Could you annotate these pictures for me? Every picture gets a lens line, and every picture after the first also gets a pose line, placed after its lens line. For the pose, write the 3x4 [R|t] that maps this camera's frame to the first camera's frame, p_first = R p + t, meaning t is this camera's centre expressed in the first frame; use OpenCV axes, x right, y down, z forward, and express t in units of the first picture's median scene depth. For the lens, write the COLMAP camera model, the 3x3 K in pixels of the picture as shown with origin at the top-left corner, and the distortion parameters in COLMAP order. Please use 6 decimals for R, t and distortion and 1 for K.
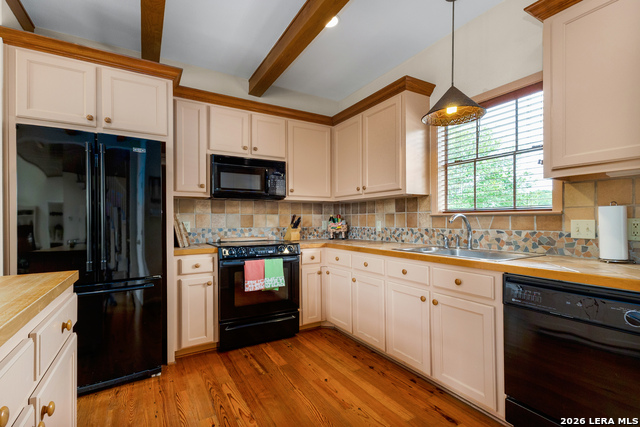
lens RADIAL K [[297.5, 0, 320.9], [0, 297.5, 221.7], [0, 0, 1]] dist [0.010069, 0.000318]
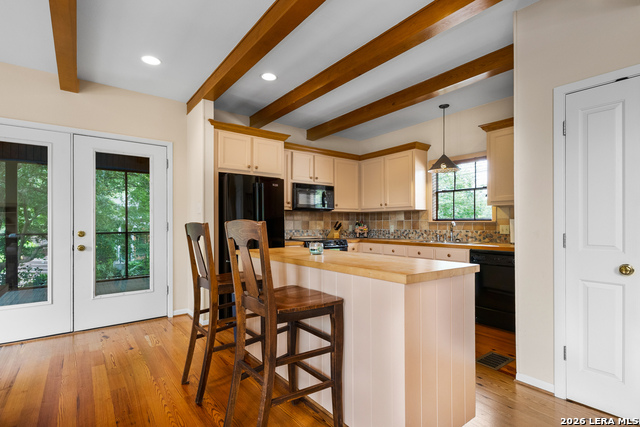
lens RADIAL K [[311.0, 0, 322.8], [0, 311.0, 223.7], [0, 0, 1]] dist [0.007512, 0.000447]
pose [[0.992589, 0.001740, 0.121506, -0.414978], [-0.001043, 0.999983, -0.005802, -0.000940], [-0.121514, 0.005633, 0.992574, -0.640827]]
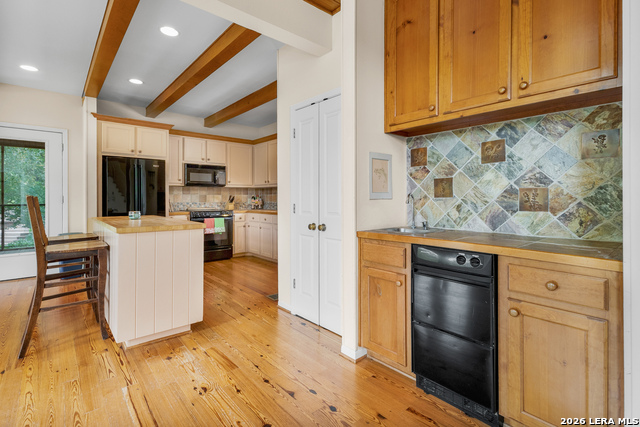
lens RADIAL K [[297.5, 0, 318.5], [0, 297.5, 197.6], [0, 0, 1]] dist [0.010069, 0.000318]
pose [[0.983028, 0.003481, 0.183423, 0.120018], [-0.002386, 0.999978, -0.006191, 0.001753], [-0.183441, 0.005649, 0.983015, -1.017645]]
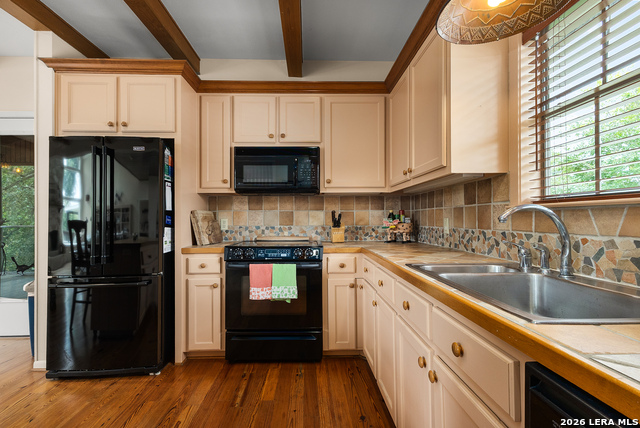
lens RADIAL K [[297.5, 0, 314.2], [0, 297.5, 216.7], [0, 0, 1]] dist [0.010069, 0.000318]
pose [[0.873876, -0.001558, -0.486147, 0.307750], [-0.002196, 0.999972, -0.007152, -0.001054], [0.486144, 0.007317, 0.873848, 0.305417]]
